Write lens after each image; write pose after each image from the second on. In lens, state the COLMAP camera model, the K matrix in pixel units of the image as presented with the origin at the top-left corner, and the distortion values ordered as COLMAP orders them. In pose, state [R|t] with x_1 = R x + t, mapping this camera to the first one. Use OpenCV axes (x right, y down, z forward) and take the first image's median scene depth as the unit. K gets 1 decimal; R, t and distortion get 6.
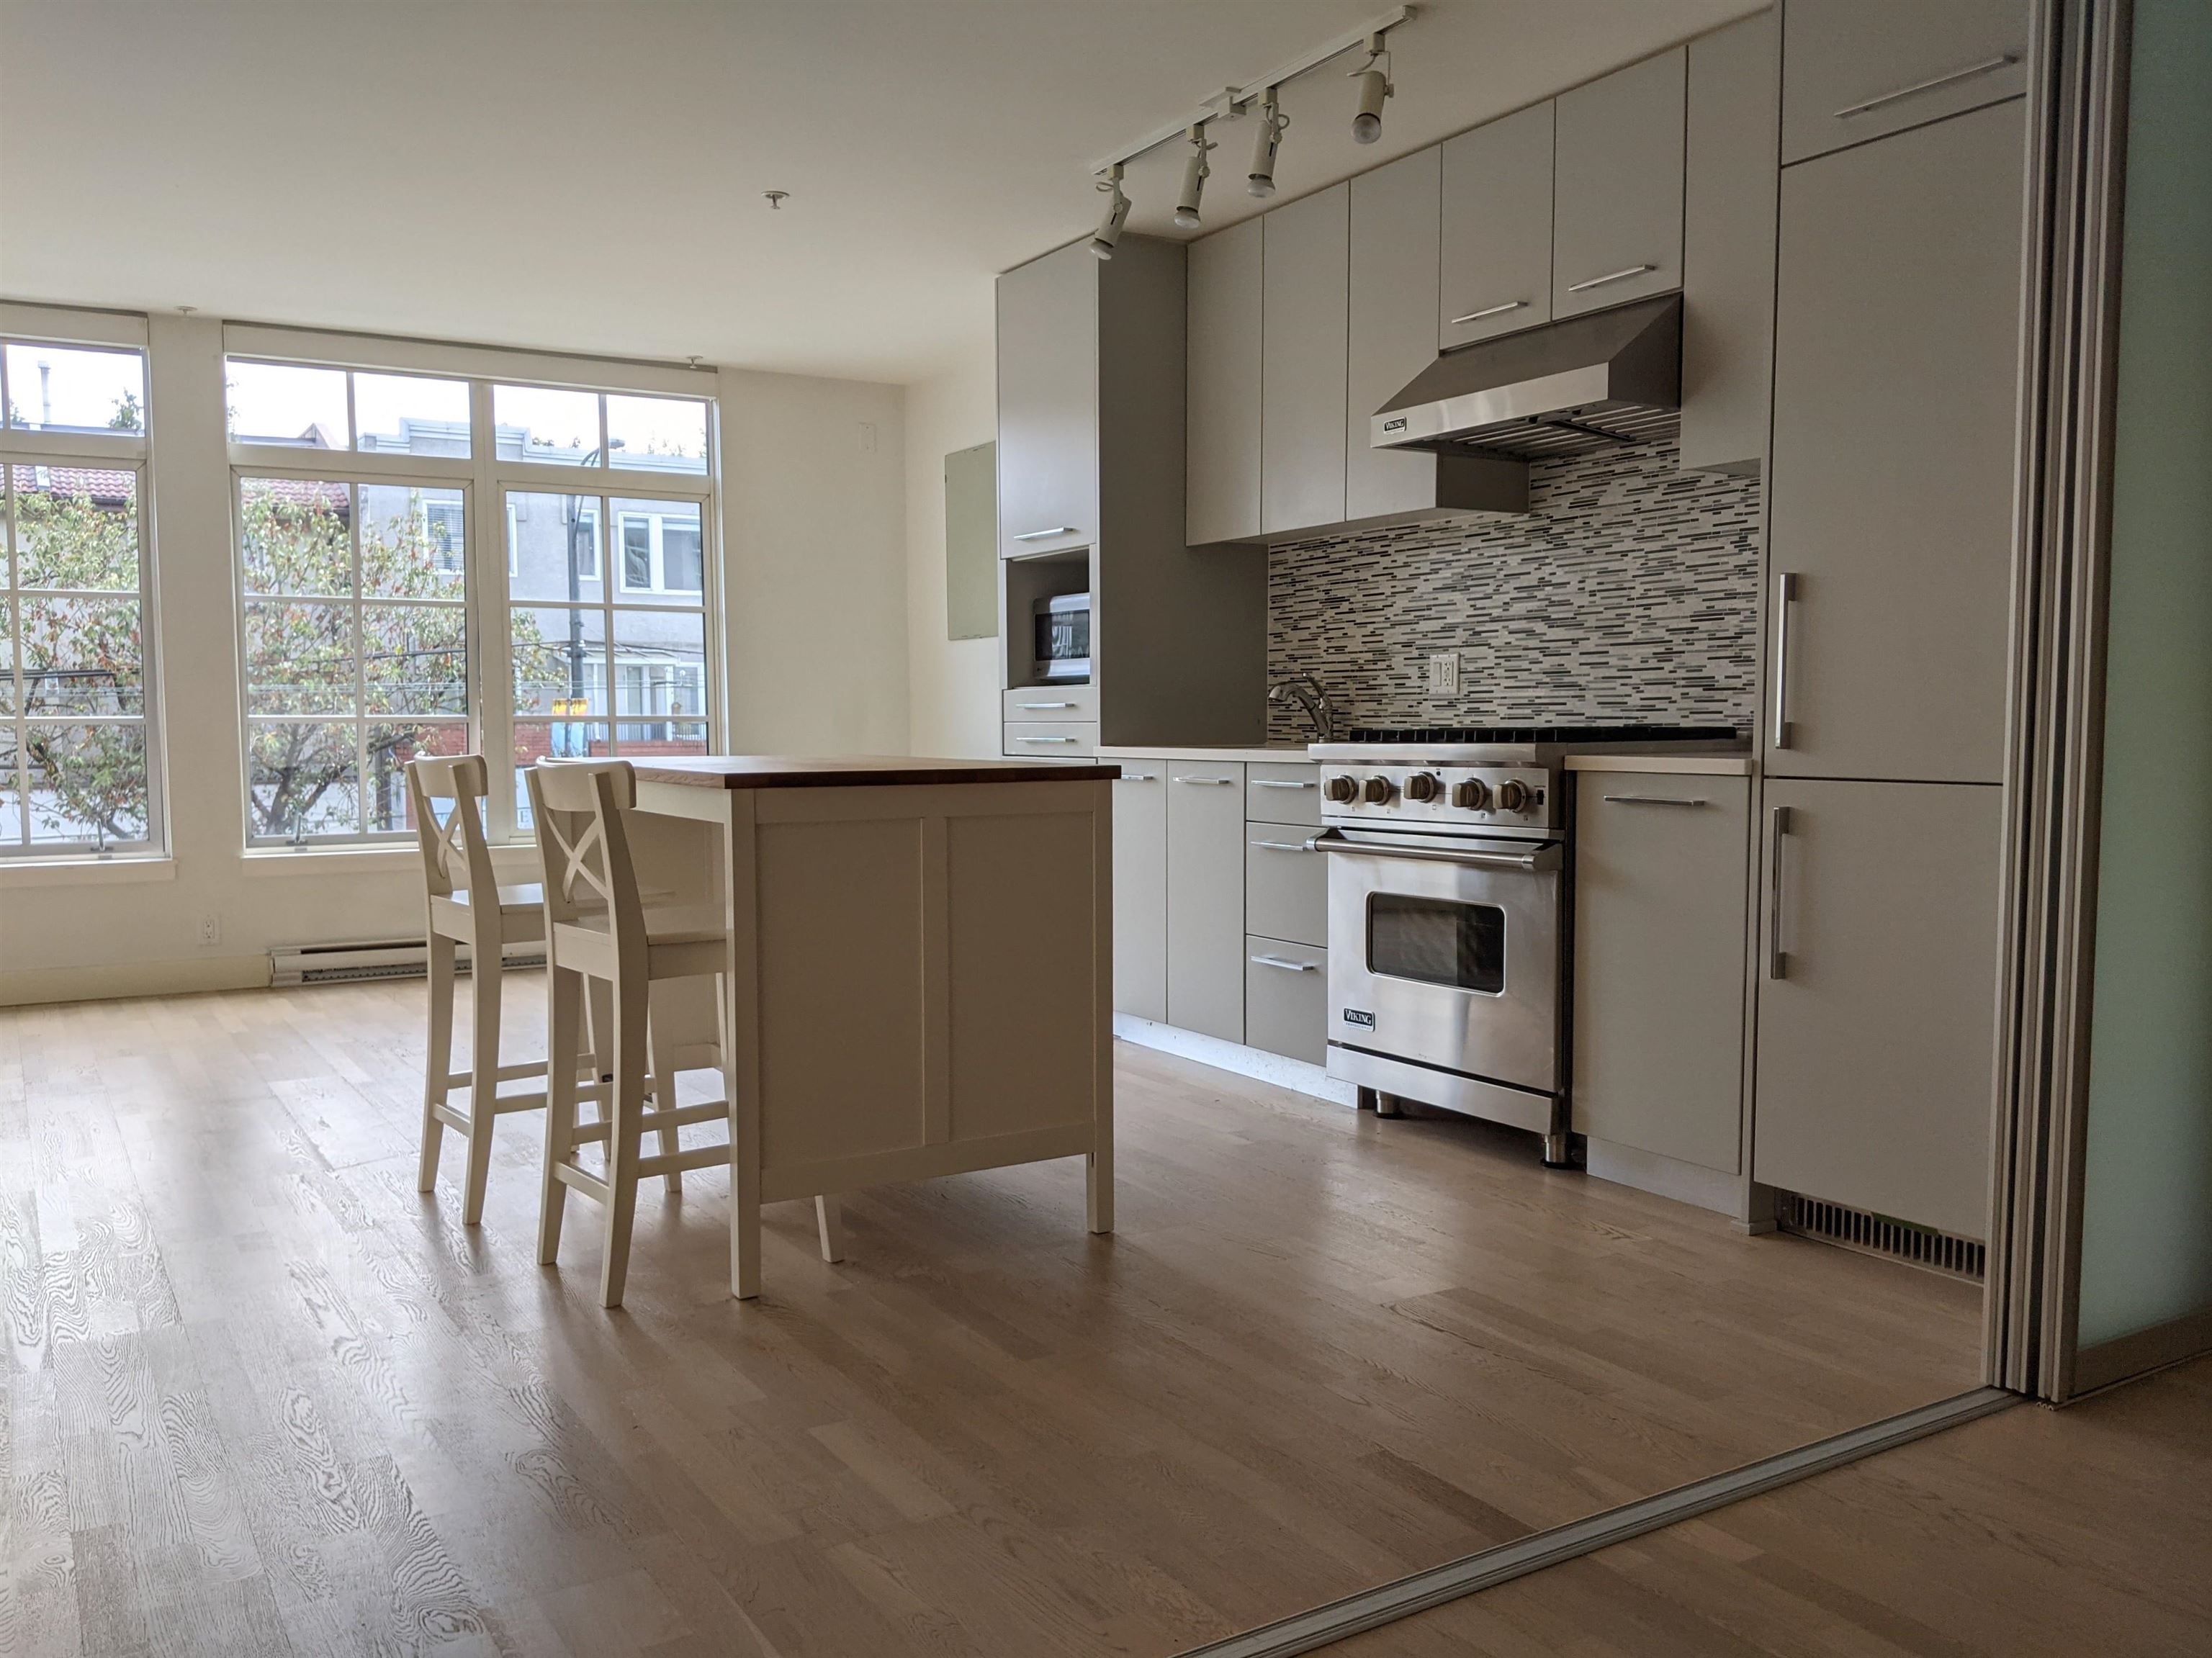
lens RADIAL K [[1770.4, 0, 1080.0], [0, 1770.4, 844.3], [0, 0, 1]] dist [0.106980, -0.197155]
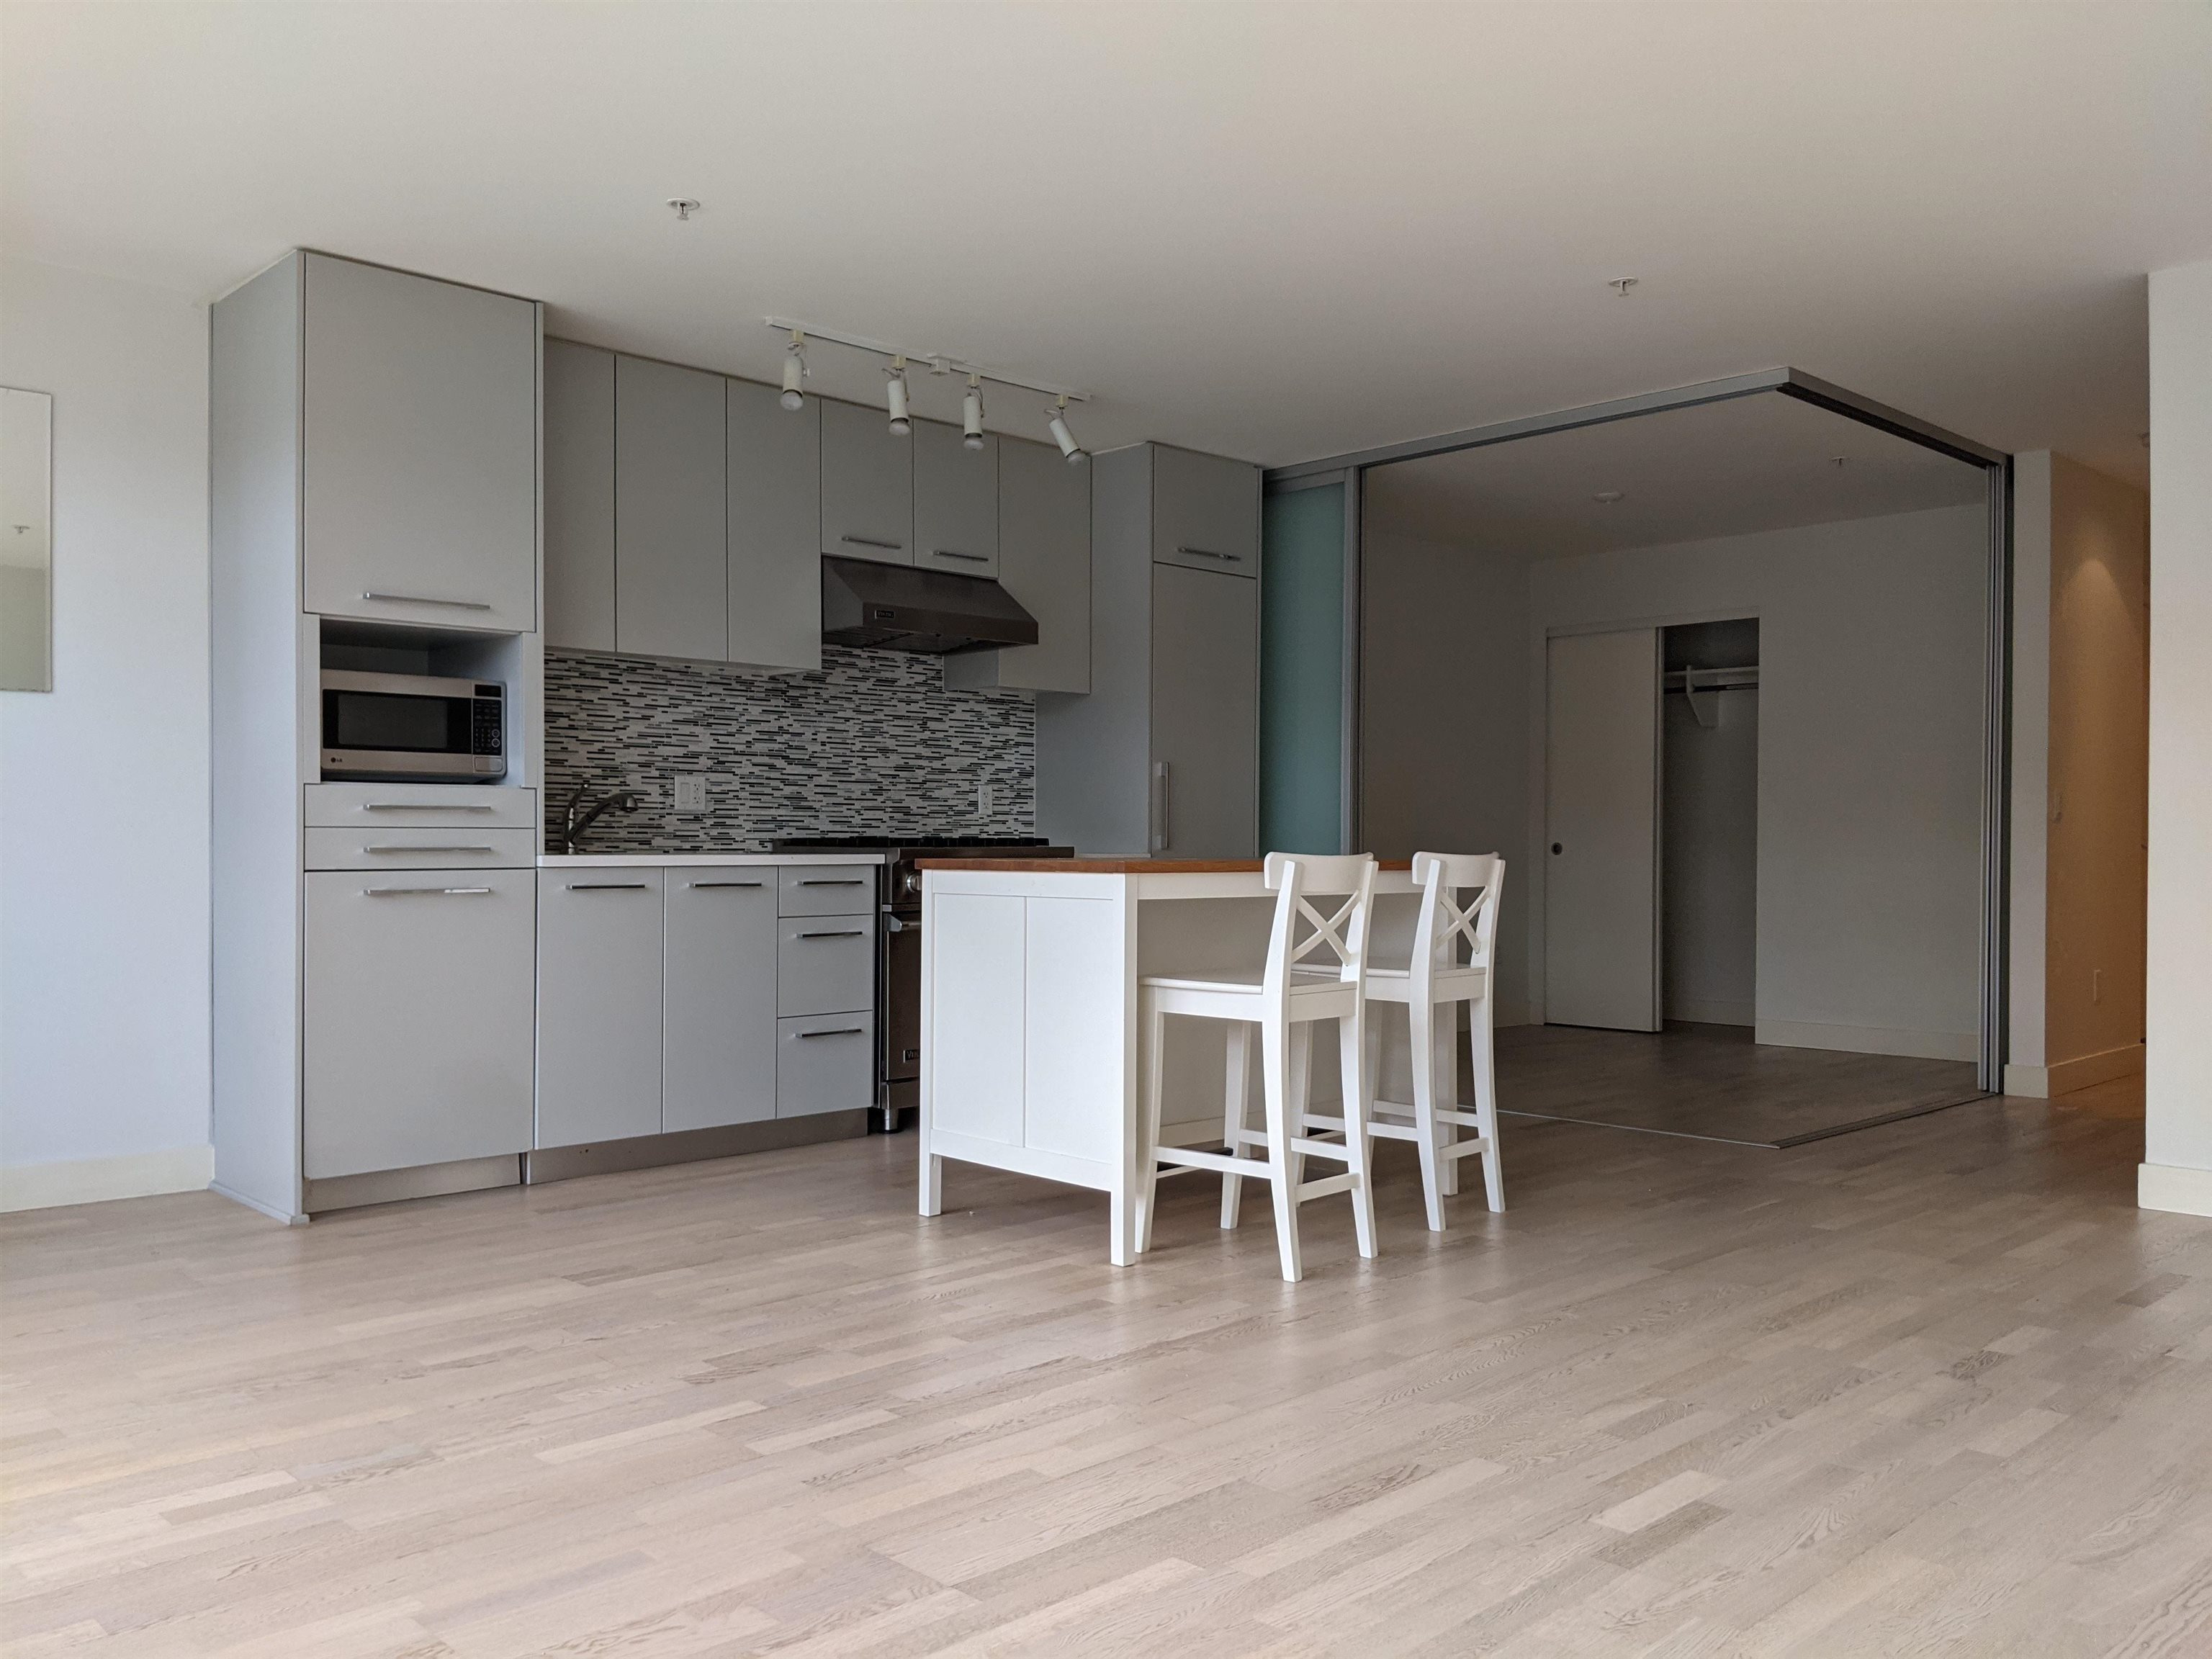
lens RADIAL K [[1770.6, 0, 1080.0], [0, 1770.6, 844.8], [0, 0, 1]] dist [0.106980, -0.197155]
pose [[-0.213851, 0.002941, 0.976862, -1.052433], [0.065940, 0.997758, 0.011431, -0.059682], [-0.974638, 0.066859, -0.213566, 1.038851]]
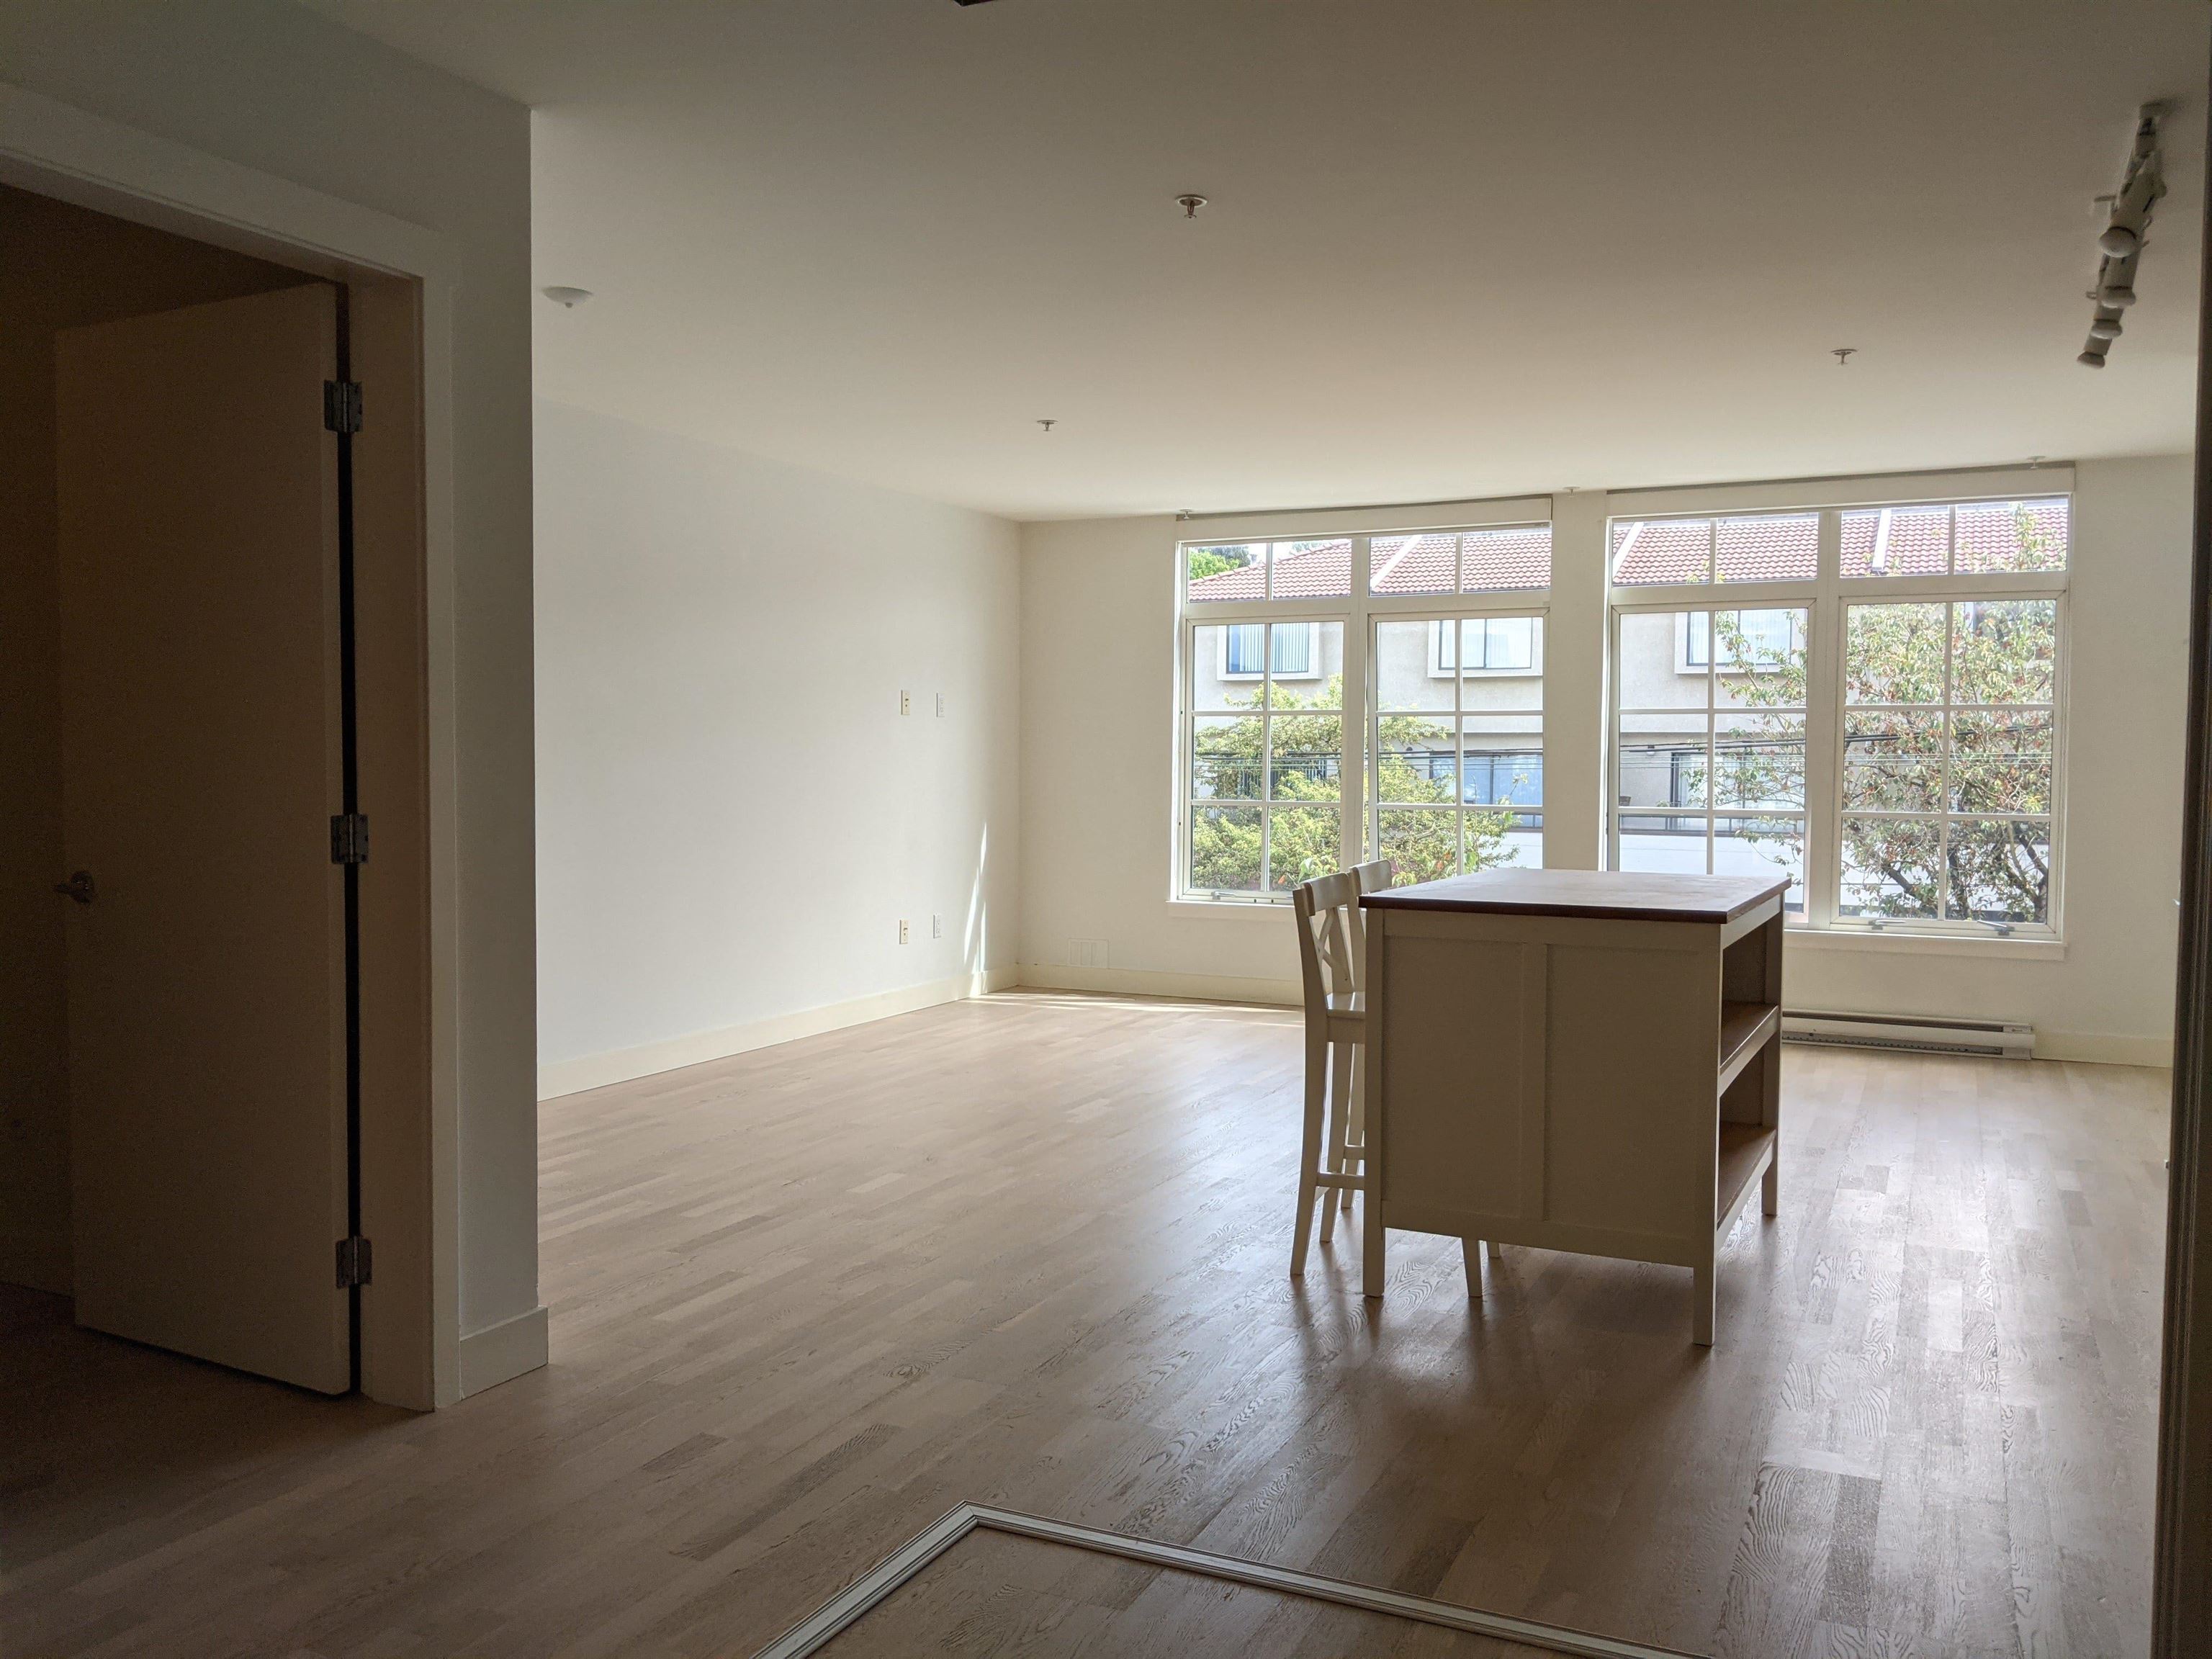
lens RADIAL K [[1753.2, 0, 1106.0], [0, 1753.2, 829.5], [0, 0, 1]] dist [0.061471, -0.124030]
pose [[0.547637, 0.041985, -0.835662, 0.499760], [-0.070135, 0.997529, 0.004156, -0.051482], [0.833772, 0.056333, 0.549228, 0.066949]]
